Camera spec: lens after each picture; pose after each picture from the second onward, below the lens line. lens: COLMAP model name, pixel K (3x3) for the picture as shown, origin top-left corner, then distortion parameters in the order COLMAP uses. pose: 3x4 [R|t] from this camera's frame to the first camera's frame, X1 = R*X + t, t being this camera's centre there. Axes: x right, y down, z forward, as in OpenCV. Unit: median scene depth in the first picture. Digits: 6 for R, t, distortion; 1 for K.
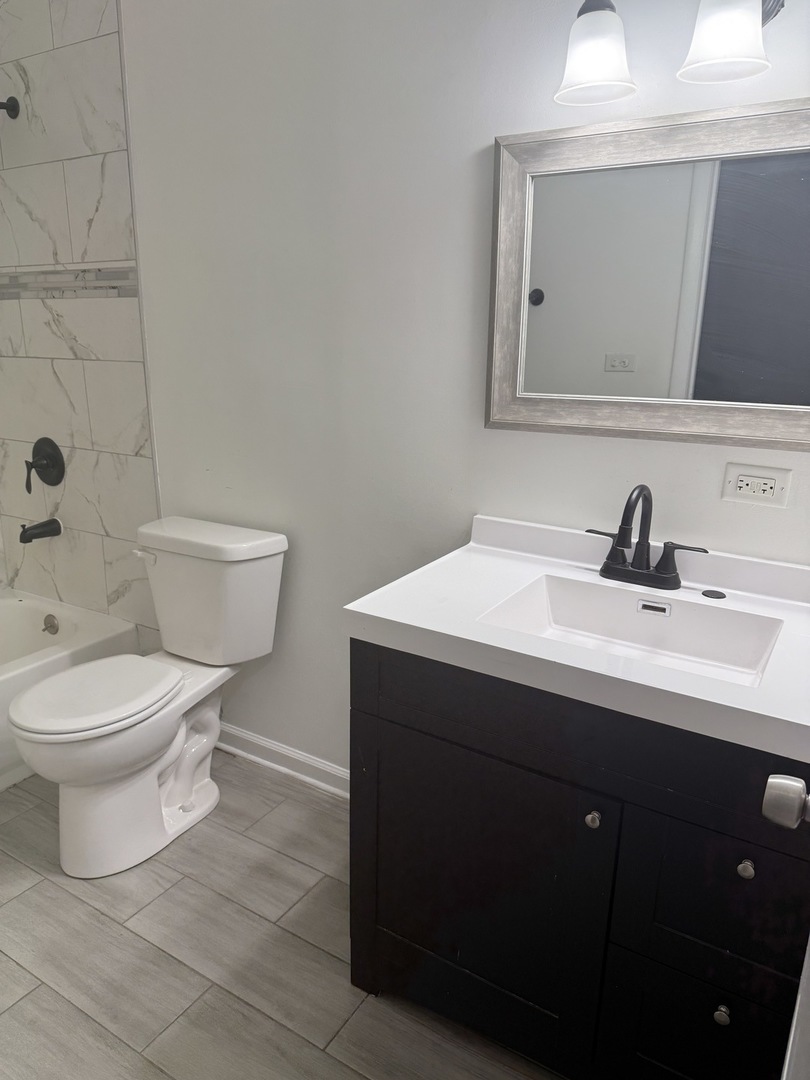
lens RADIAL K [[759.1, 0, 400.9], [0, 759.1, 541.2], [0, 0, 1]] dist [0.049469, -0.067676]
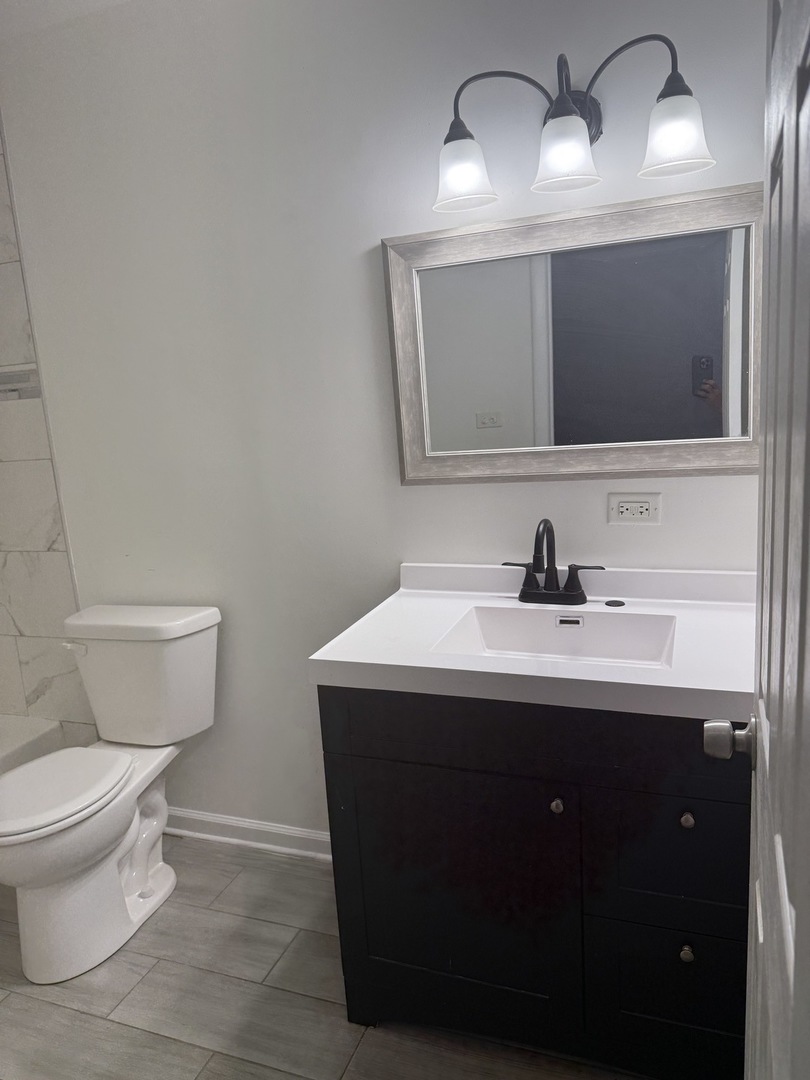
lens RADIAL K [[759.1, 0, 406.4], [0, 759.1, 544.0], [0, 0, 1]] dist [0.049469, -0.067676]
pose [[0.975834, -0.117084, 0.184499, -0.098650], [0.131995, 0.988727, -0.070684, 0.016568], [-0.174144, 0.093329, 0.980288, -0.094648]]
